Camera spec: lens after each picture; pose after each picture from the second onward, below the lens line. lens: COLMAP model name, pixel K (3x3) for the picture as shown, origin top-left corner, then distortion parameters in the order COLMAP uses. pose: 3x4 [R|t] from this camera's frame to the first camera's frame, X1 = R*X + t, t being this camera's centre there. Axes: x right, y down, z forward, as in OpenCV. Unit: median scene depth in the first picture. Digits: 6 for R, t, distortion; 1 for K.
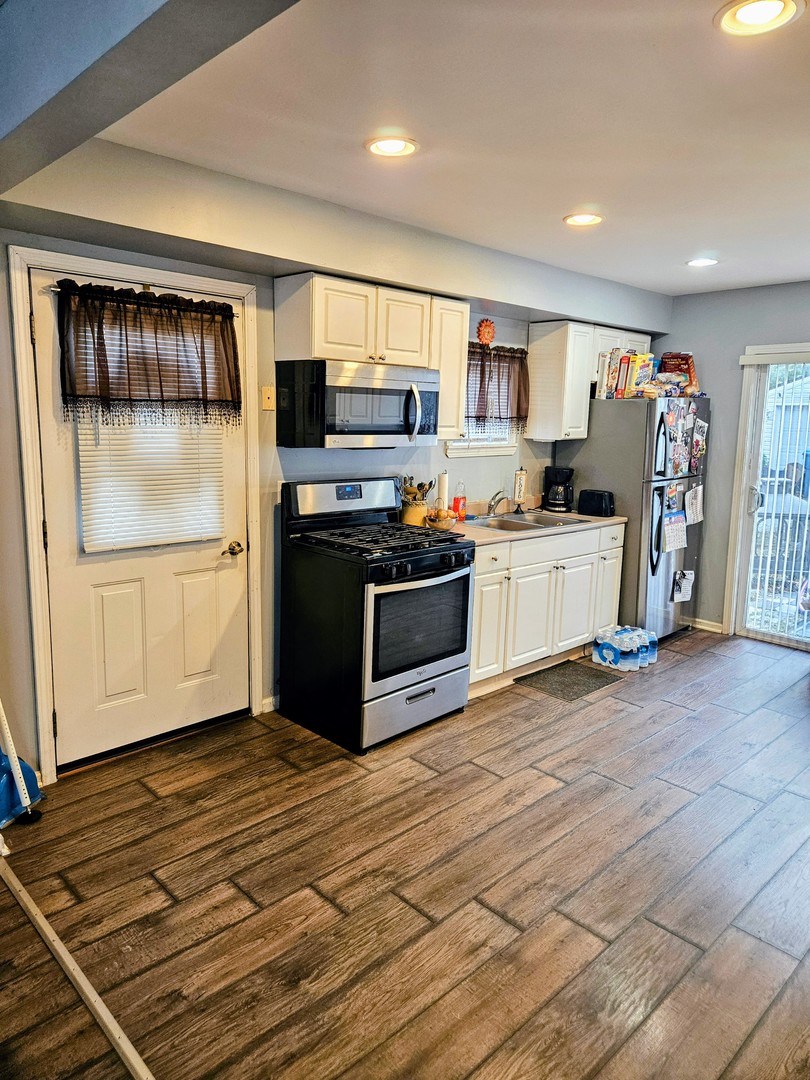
lens RADIAL K [[728.2, 0, 403.9], [0, 728.2, 537.7], [0, 0, 1]] dist [0.000995, 0.000193]
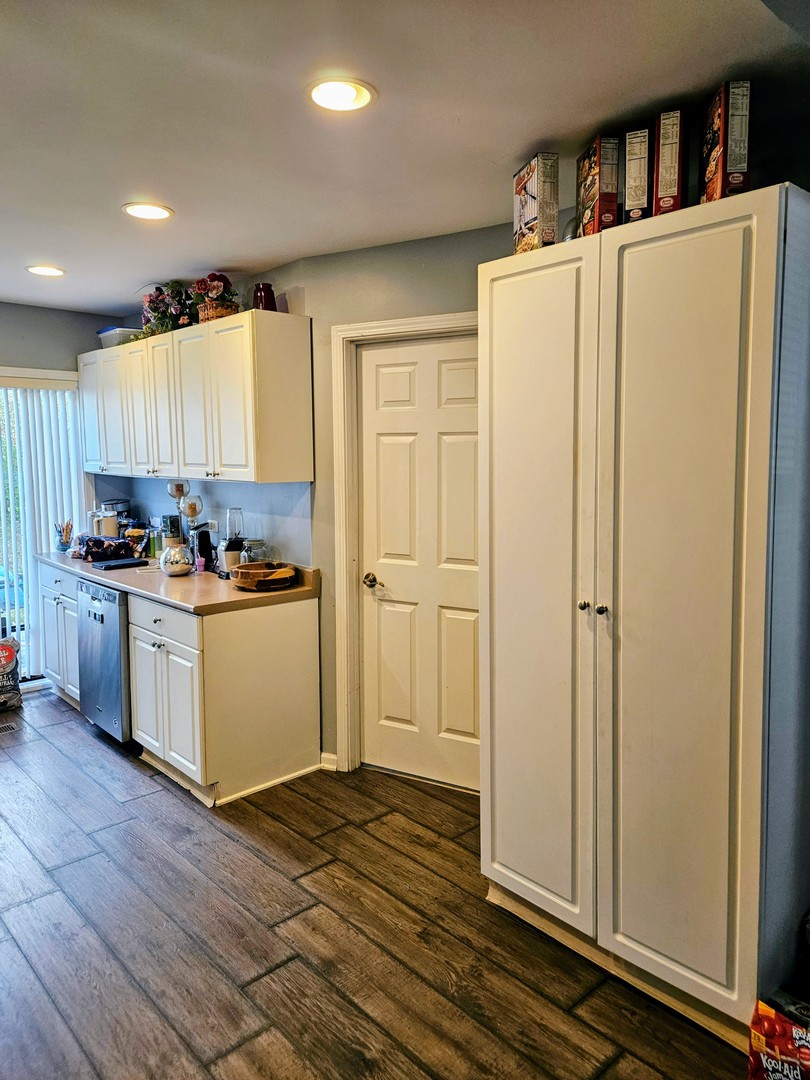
lens RADIAL K [[728.2, 0, 404.4], [0, 728.2, 535.9], [0, 0, 1]] dist [0.000995, 0.000193]
pose [[0.010483, -0.127473, 0.991787, -0.540655], [0.166551, 0.978209, 0.123968, -0.130271], [-0.985977, 0.163884, 0.031485, 0.701452]]
